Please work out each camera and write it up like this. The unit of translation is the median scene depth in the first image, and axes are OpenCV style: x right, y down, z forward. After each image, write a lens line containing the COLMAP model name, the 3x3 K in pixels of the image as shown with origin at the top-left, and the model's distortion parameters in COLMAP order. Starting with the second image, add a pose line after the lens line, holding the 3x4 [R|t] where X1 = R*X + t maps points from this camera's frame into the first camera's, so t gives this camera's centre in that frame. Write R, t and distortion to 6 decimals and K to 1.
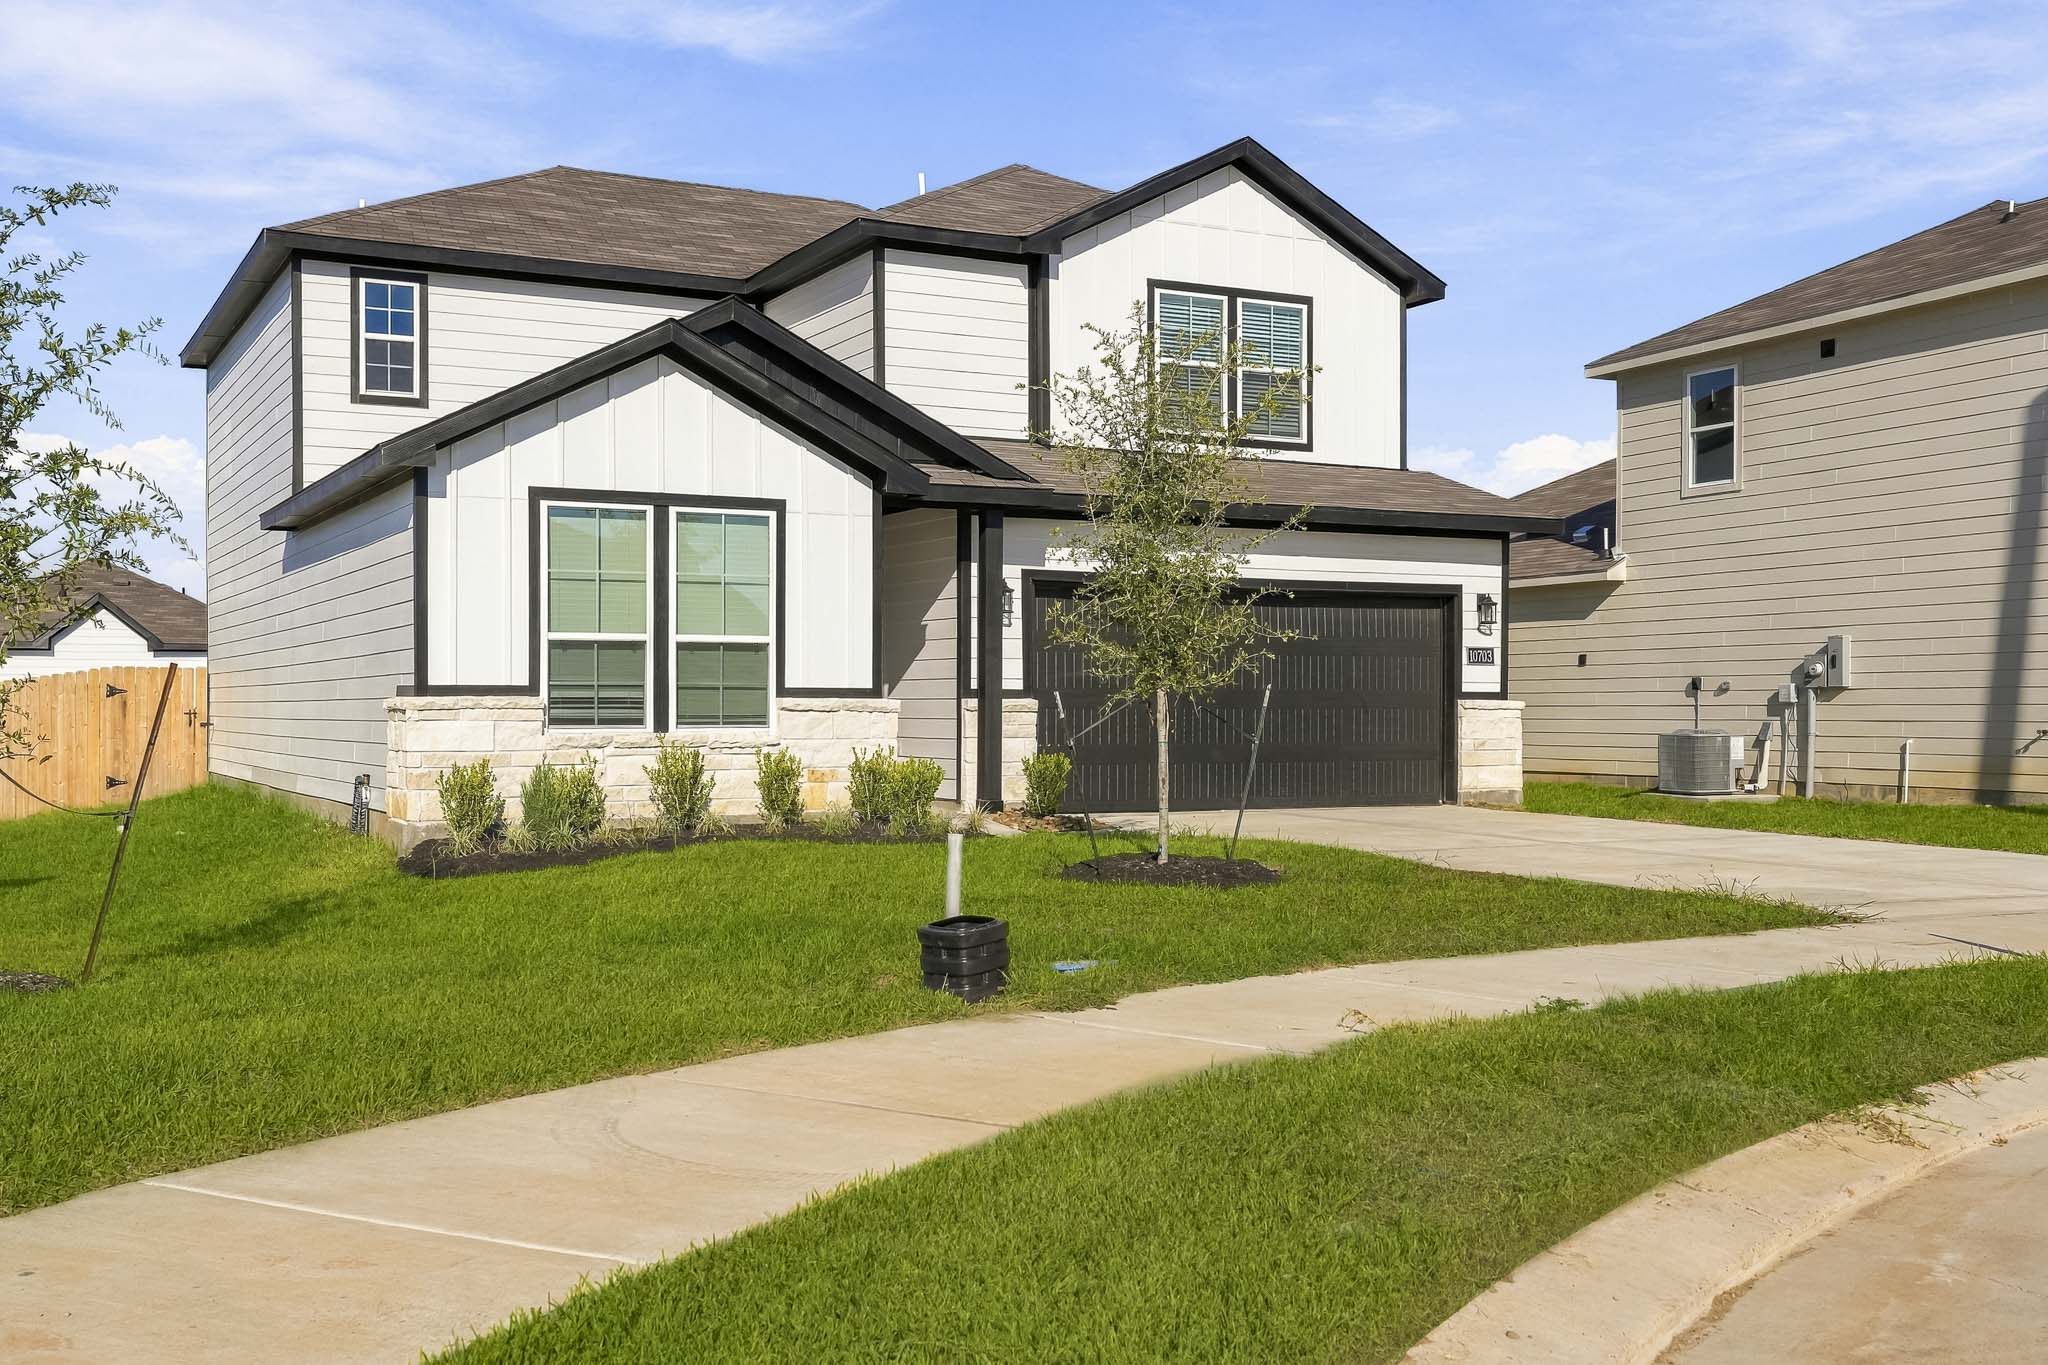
lens RADIAL K [[2150.1, 0, 1022.7], [0, 2150.1, 675.1], [0, 0, 1]] dist [-0.011037, 0.000000]
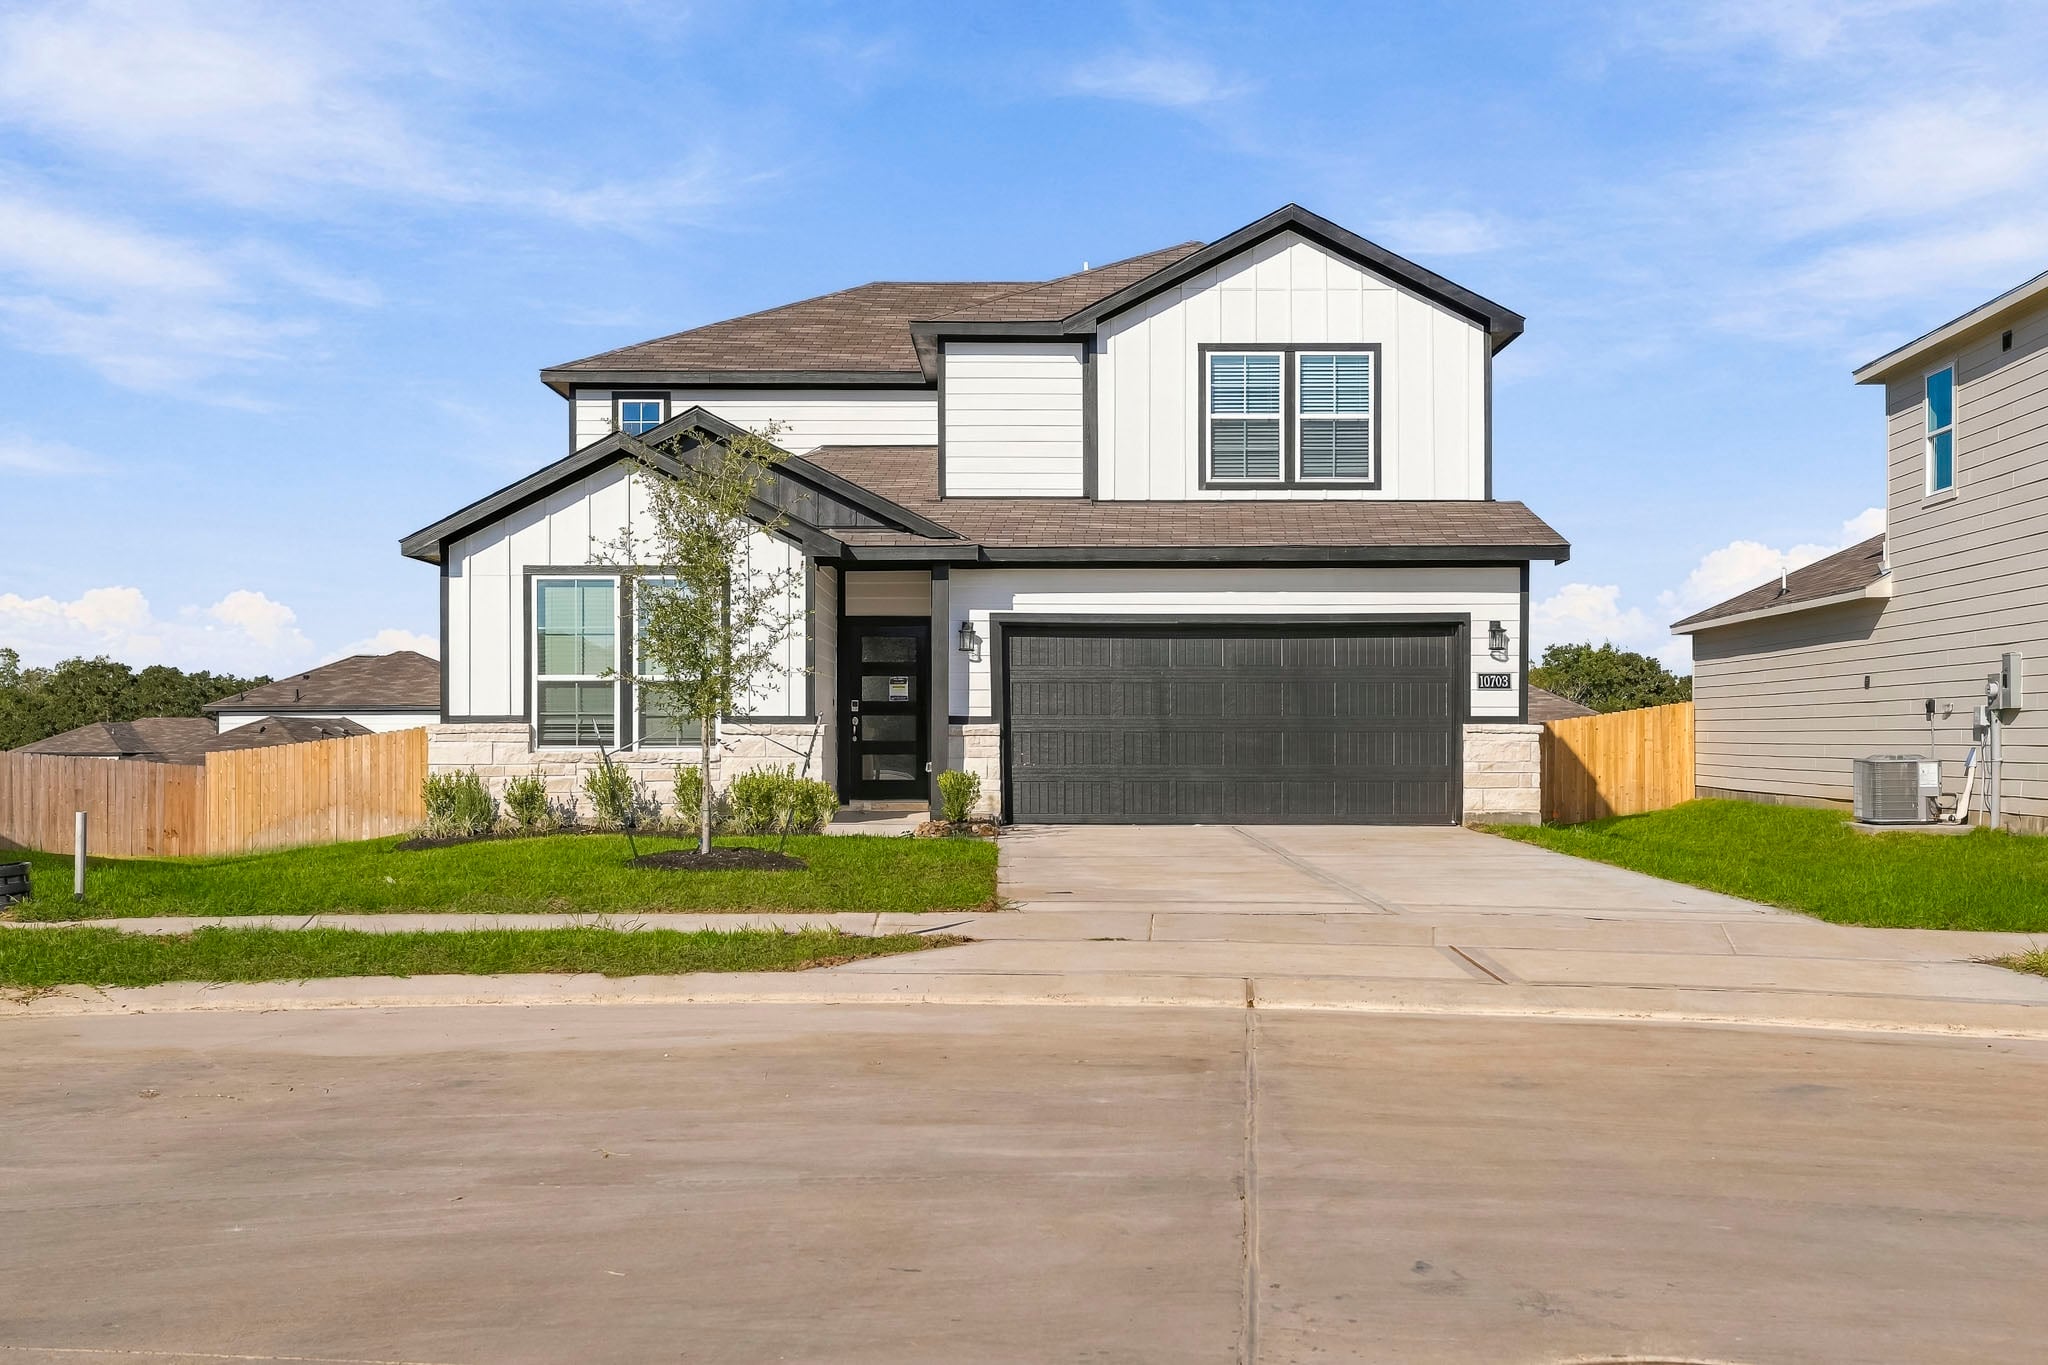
lens RADIAL K [[2112.6, 0, 1027.3], [0, 2112.6, 698.3], [0, 0, 1]] dist [-0.007109, 0.000000]
pose [[0.874840, -0.008459, -0.484338, 0.509995], [0.008008, 0.999963, -0.003000, 0.000559], [0.484346, -0.001255, 0.874876, 0.006282]]
